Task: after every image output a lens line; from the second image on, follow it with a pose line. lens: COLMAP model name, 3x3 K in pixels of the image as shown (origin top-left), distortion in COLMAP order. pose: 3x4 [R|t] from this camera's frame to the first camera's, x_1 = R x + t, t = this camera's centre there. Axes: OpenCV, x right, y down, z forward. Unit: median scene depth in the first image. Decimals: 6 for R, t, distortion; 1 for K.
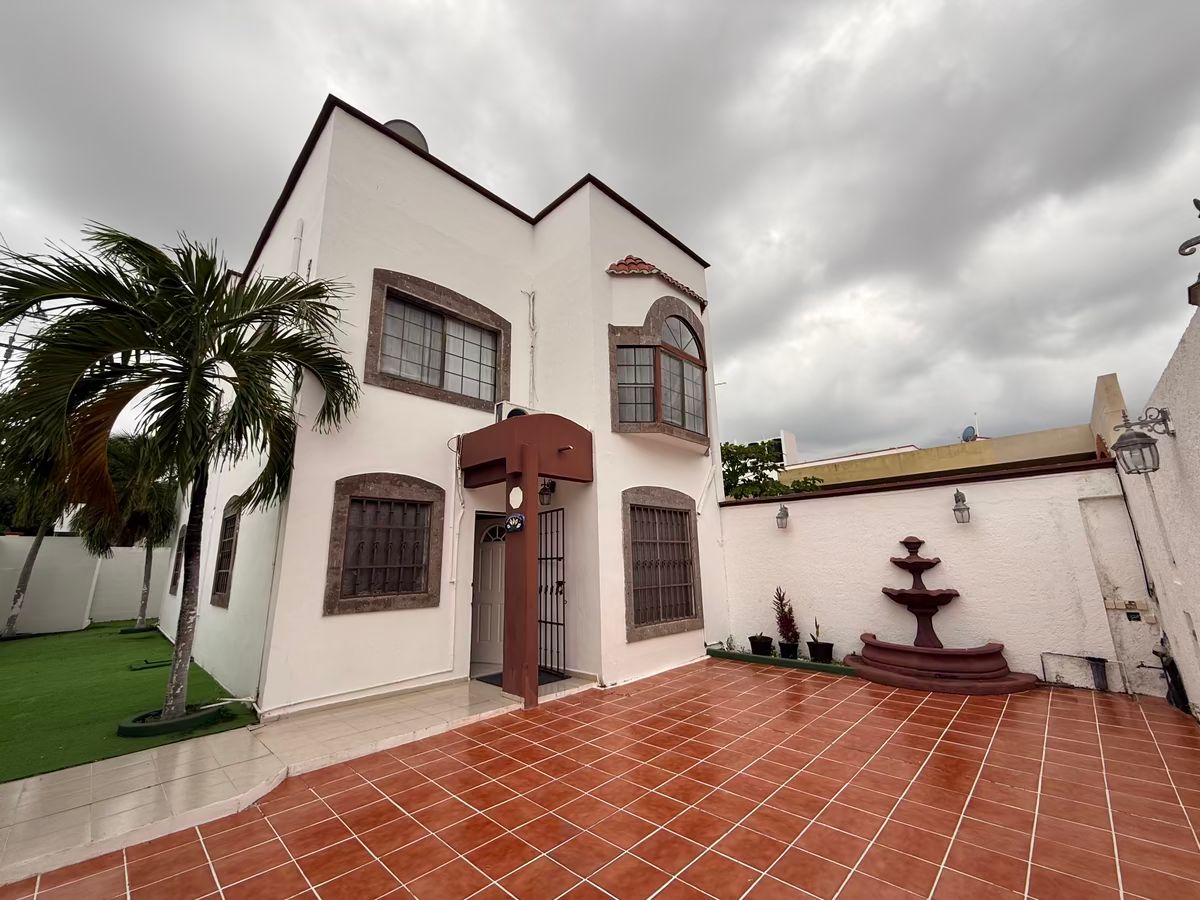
lens RADIAL K [[476.6, 0, 597.6], [0, 476.6, 453.7], [0, 0, 1]] dist [-0.002109, -0.000251]
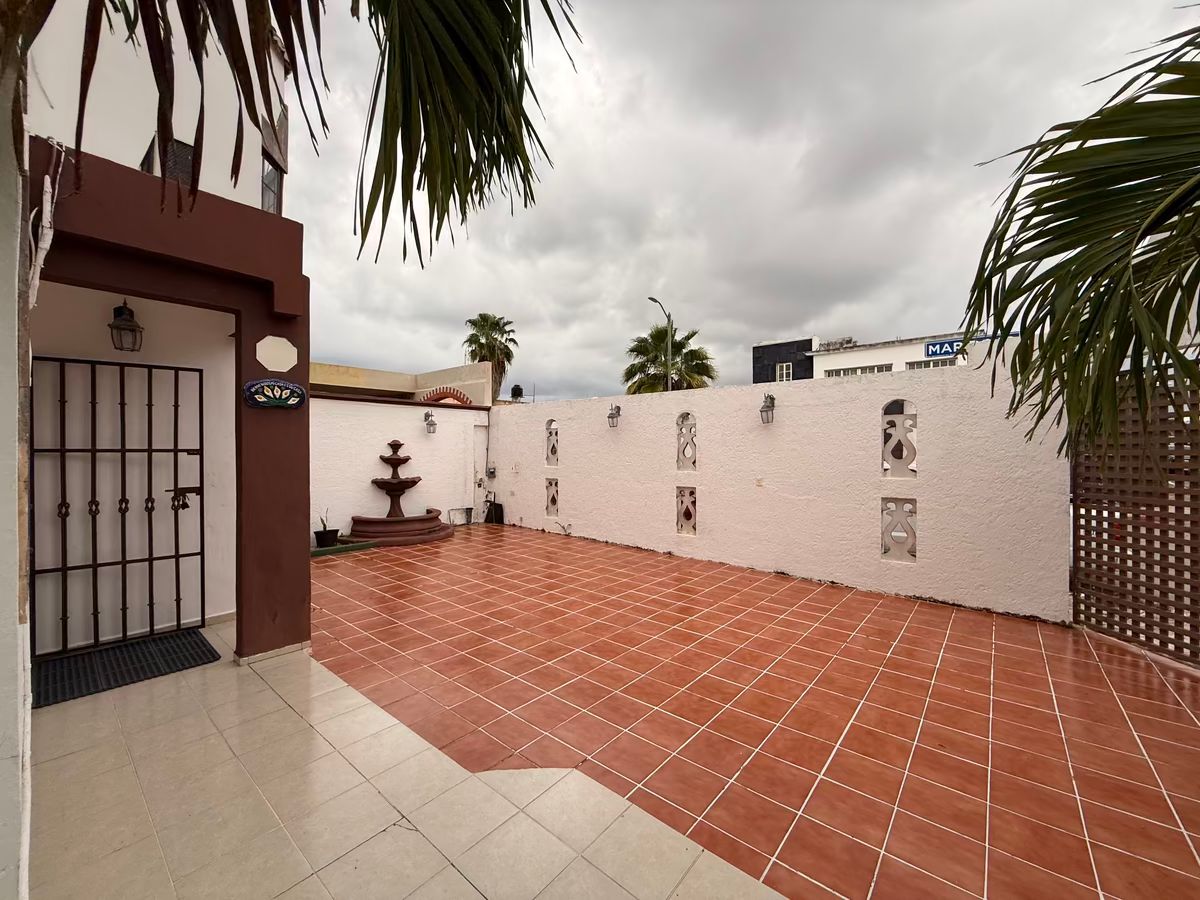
lens RADIAL K [[476.6, 0, 597.6], [0, 476.6, 453.7], [0, 0, 1]] dist [-0.002109, -0.000251]
pose [[-0.073114, 0.012789, 0.997242, -0.765198], [-0.220684, 0.974923, -0.028682, 0.135928], [-0.972601, -0.222173, -0.068458, 0.578802]]
